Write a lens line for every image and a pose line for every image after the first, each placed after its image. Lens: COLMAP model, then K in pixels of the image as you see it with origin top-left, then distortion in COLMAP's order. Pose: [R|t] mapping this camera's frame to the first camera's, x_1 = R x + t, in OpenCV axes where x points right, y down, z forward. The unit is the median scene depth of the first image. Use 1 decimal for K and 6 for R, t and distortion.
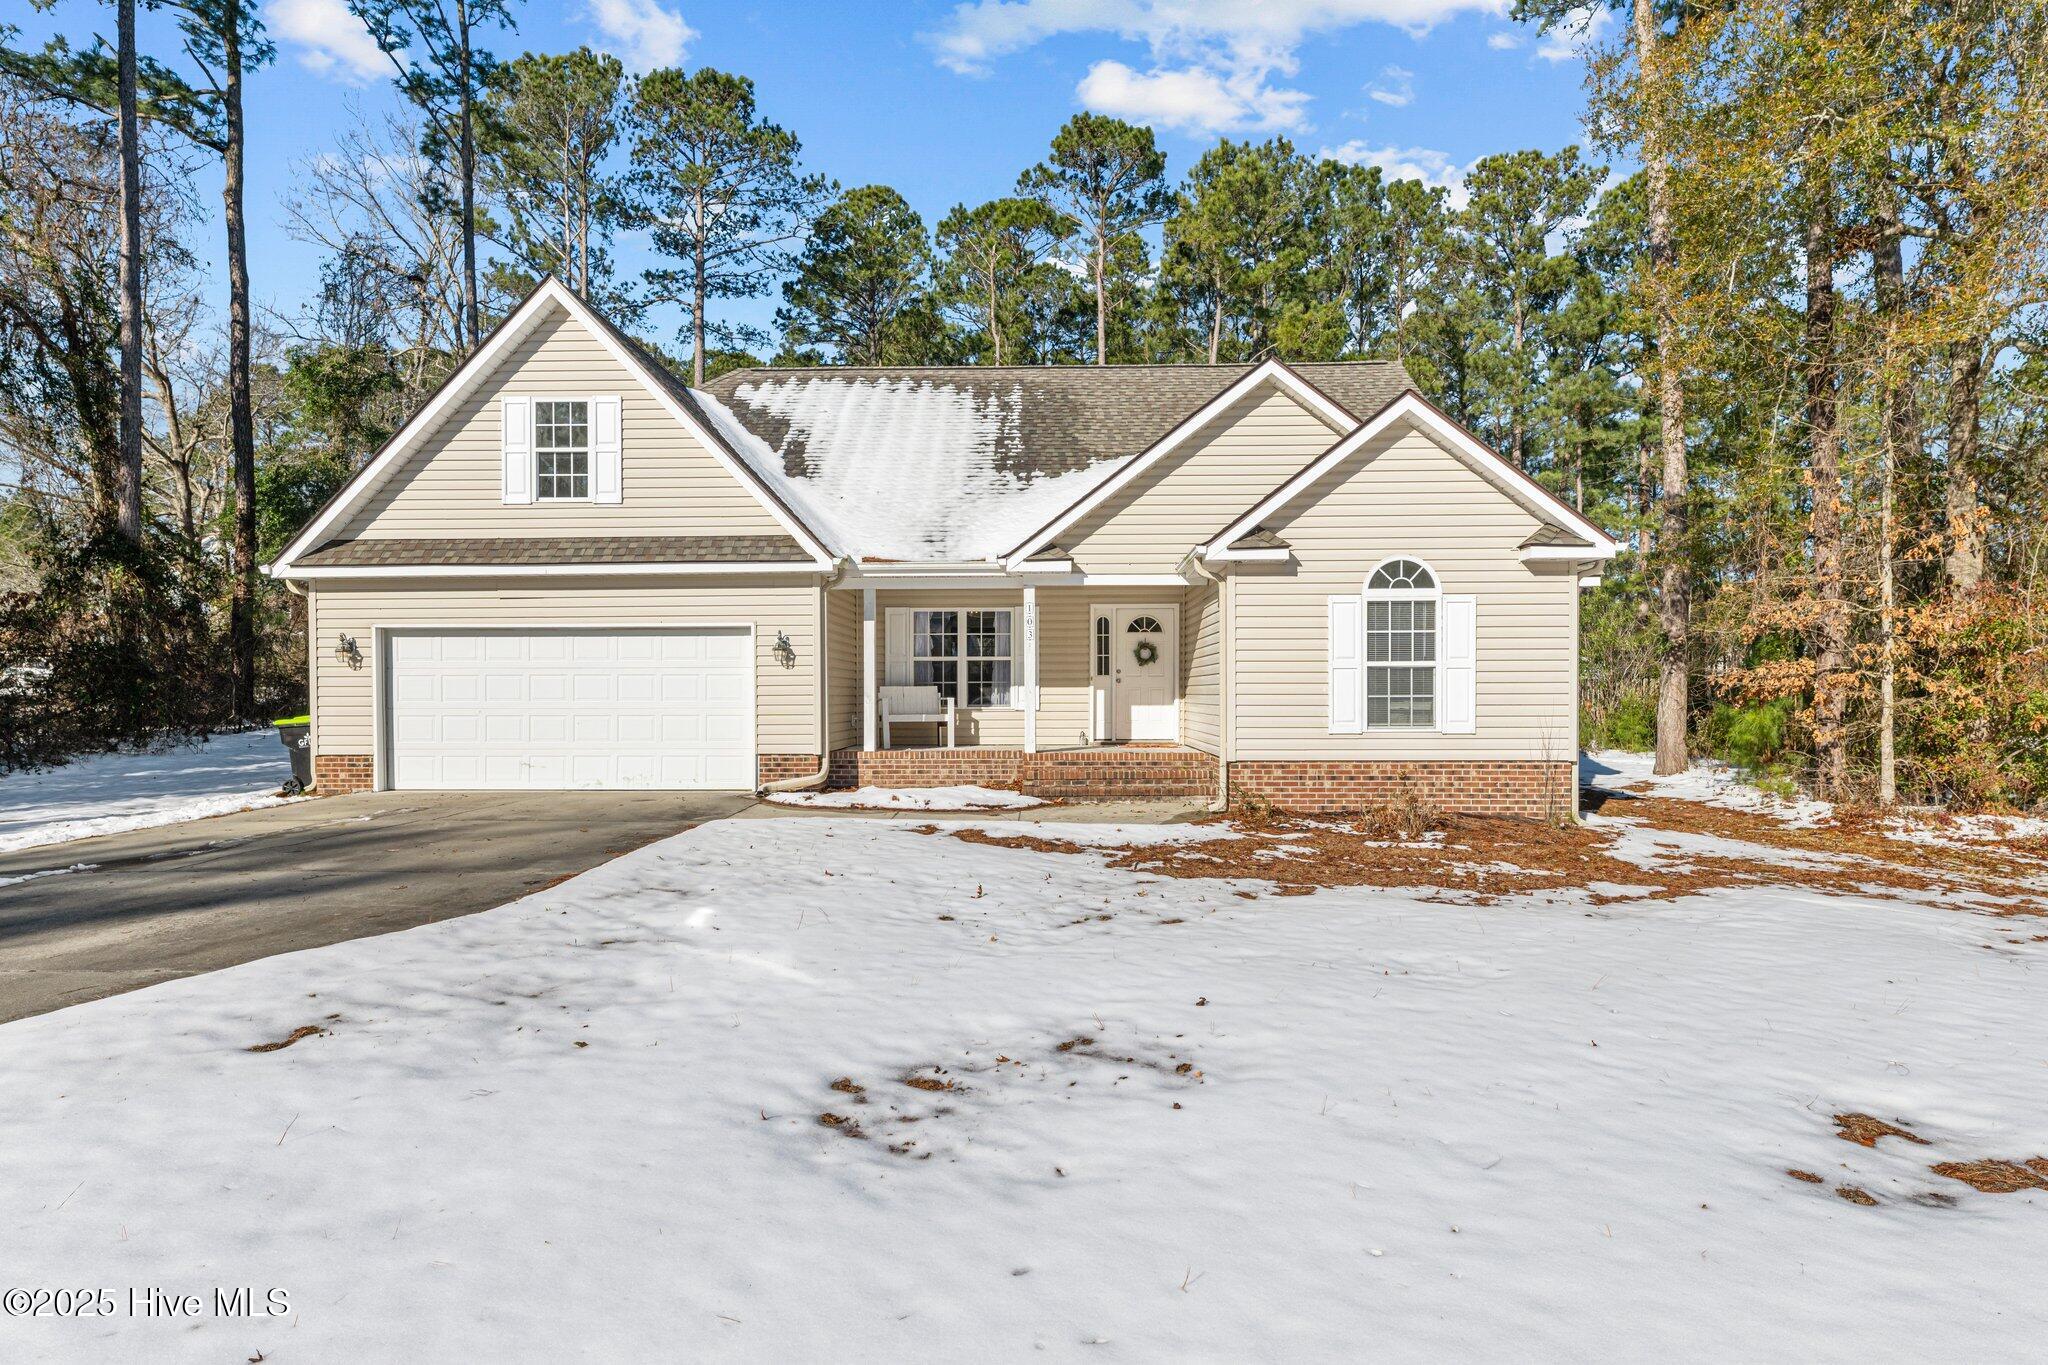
lens RADIAL K [[1132.3, 0, 1024.7], [0, 1132.3, 695.5], [0, 0, 1]] dist [0.012596, -0.002025]
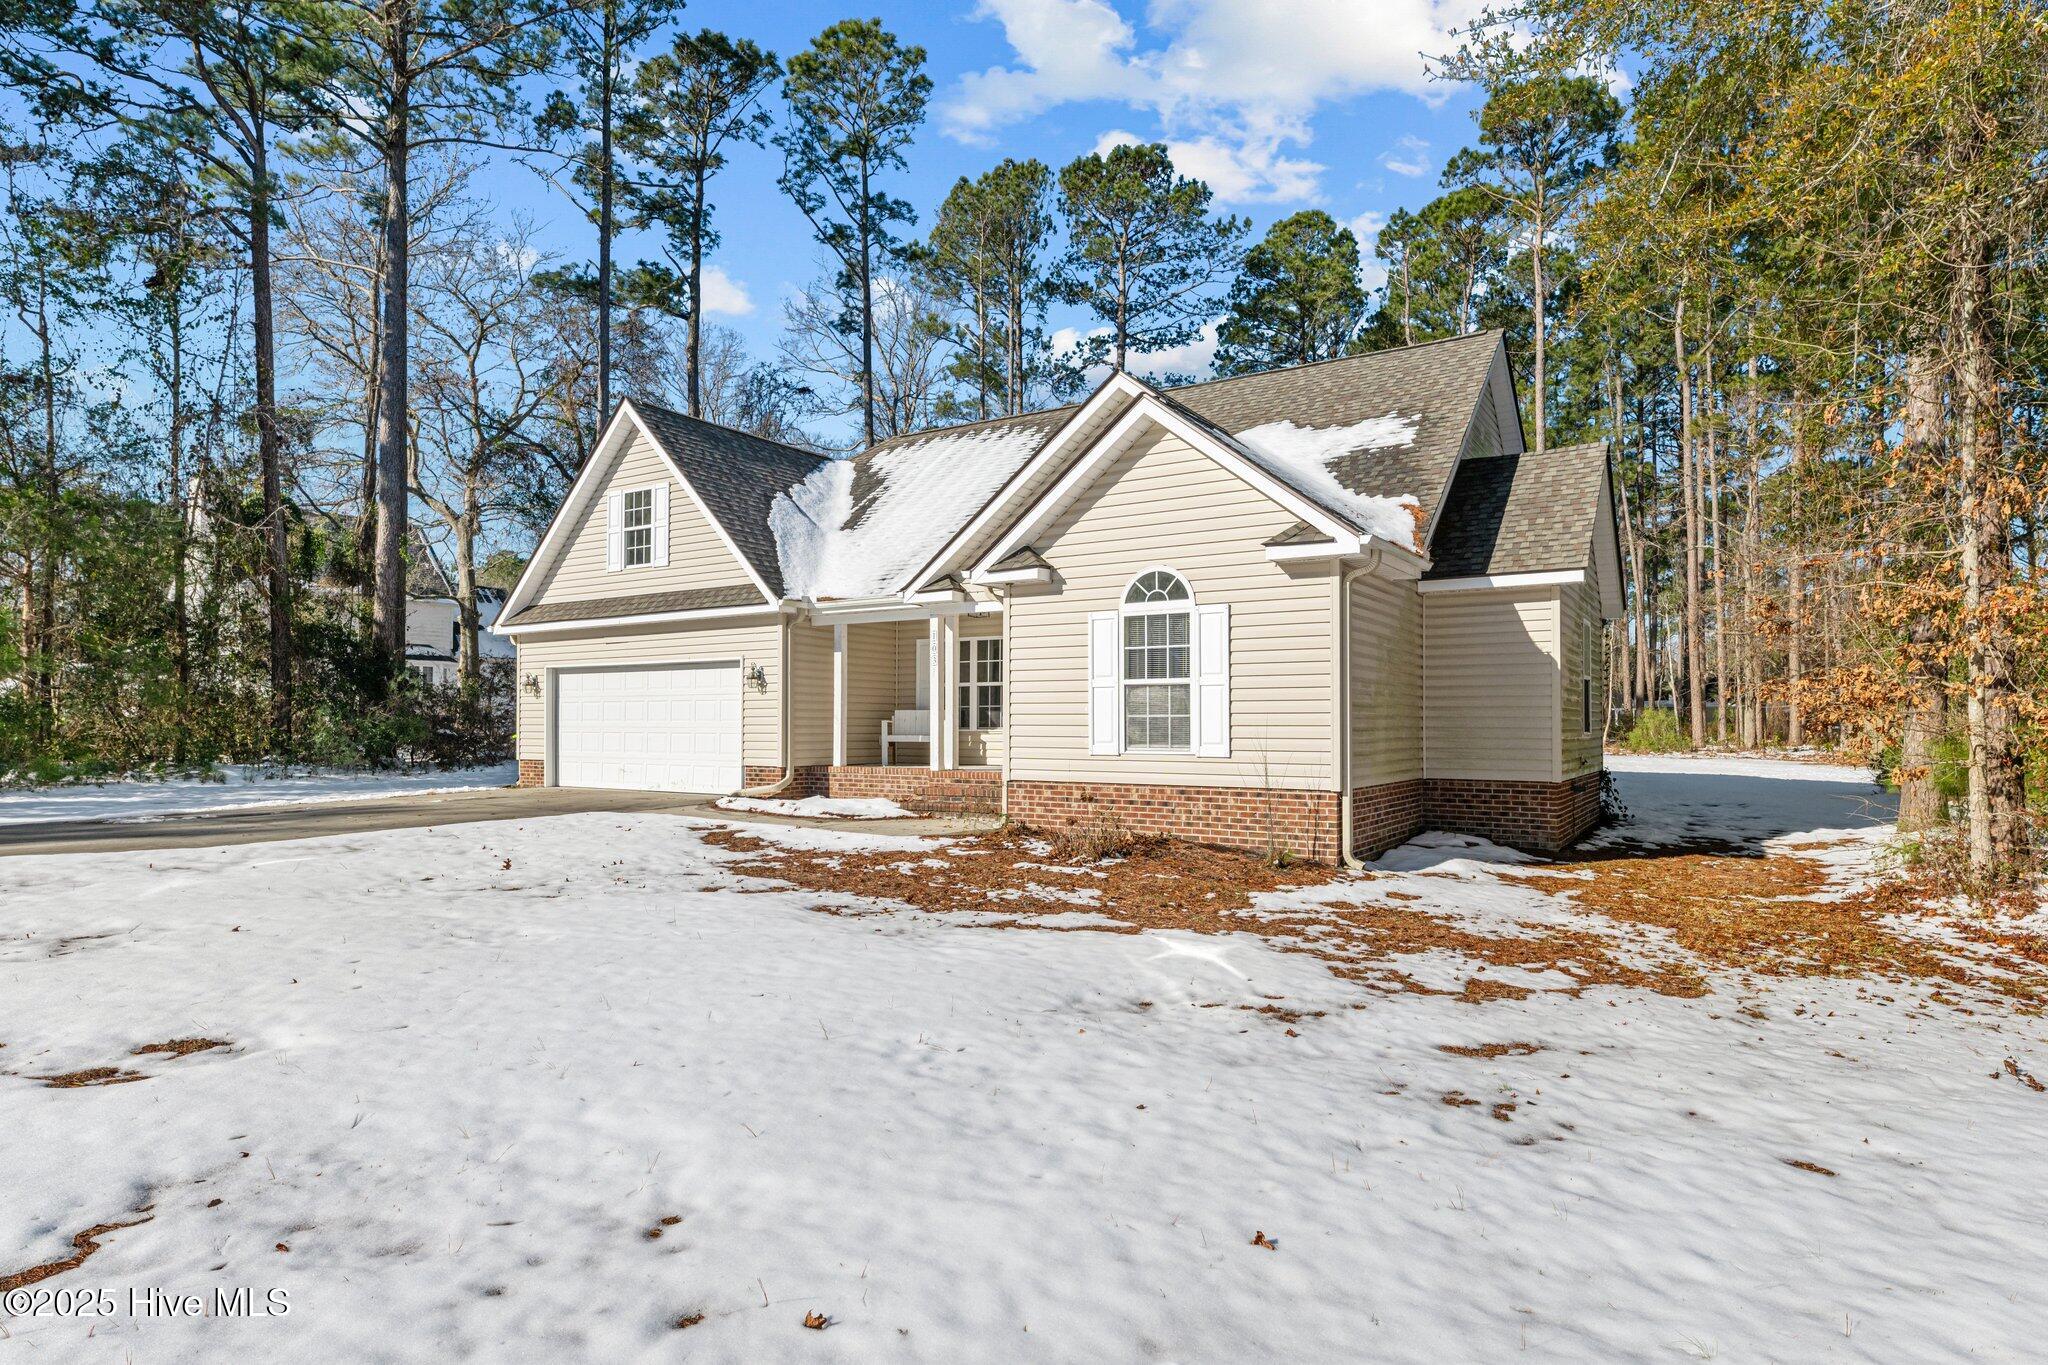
lens RADIAL K [[1132.3, 0, 1015.3], [0, 1132.3, 693.5], [0, 0, 1]] dist [0.012596, -0.002025]
pose [[0.854035, -0.010978, -0.520100, 0.629247], [-0.004918, 0.999562, -0.029173, 0.008740], [0.520193, 0.027473, 0.853607, 0.120871]]
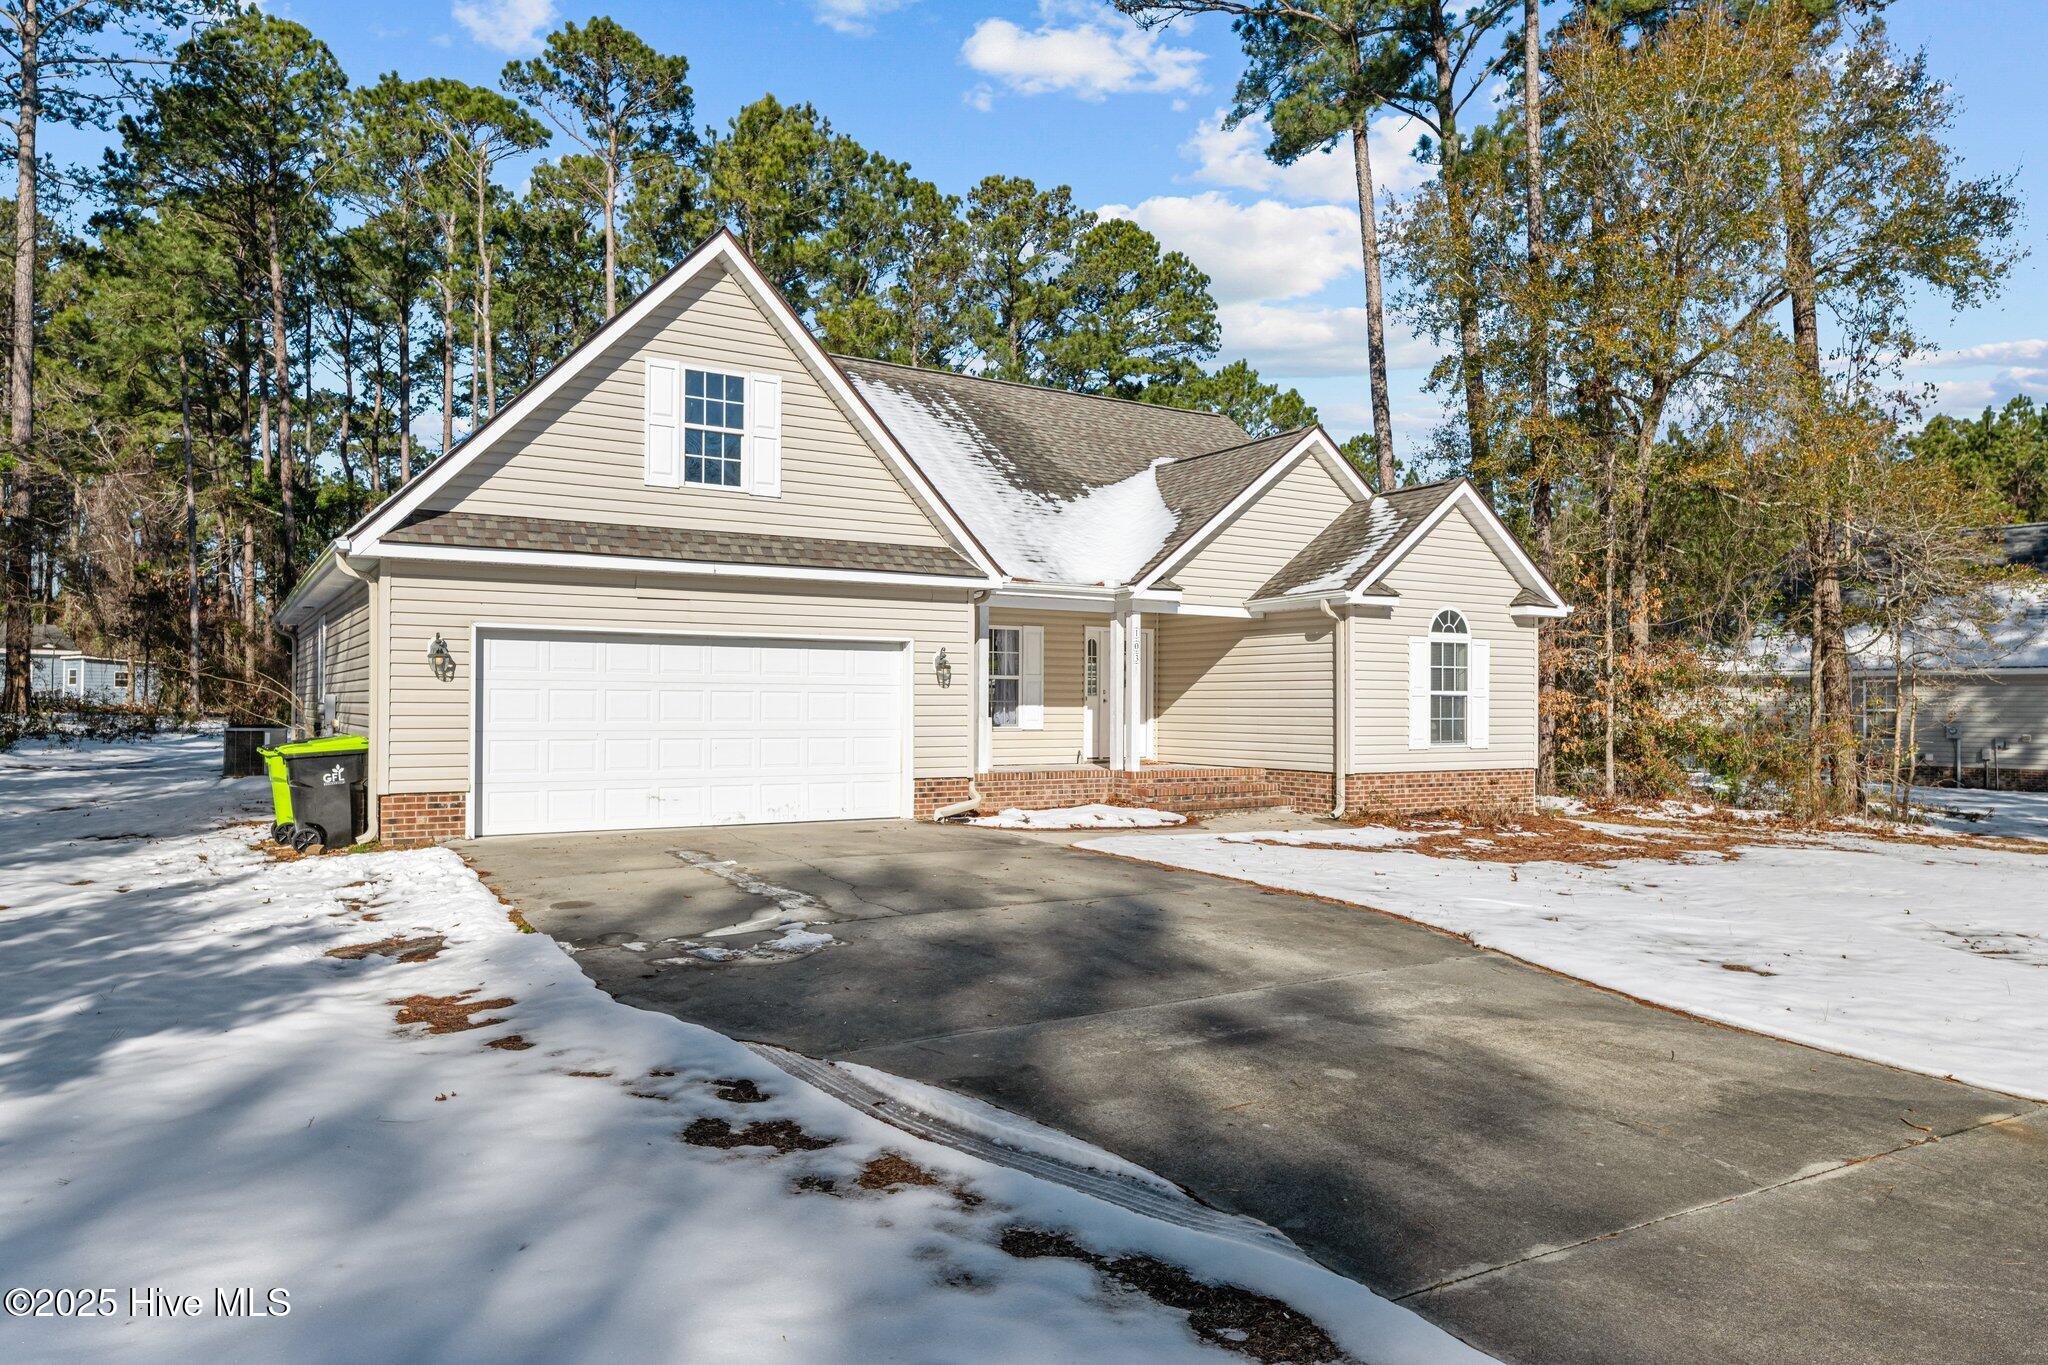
lens RADIAL K [[1332.6, 0, 1026.5], [0, 1332.6, 683.9], [0, 0, 1]] dist [0.008196, 0.001951]
pose [[0.830010, 0.016418, 0.557507, -0.764636], [-0.006411, 0.999781, -0.019898, -0.005134], [-0.557711, 0.012941, 0.829934, 0.033875]]
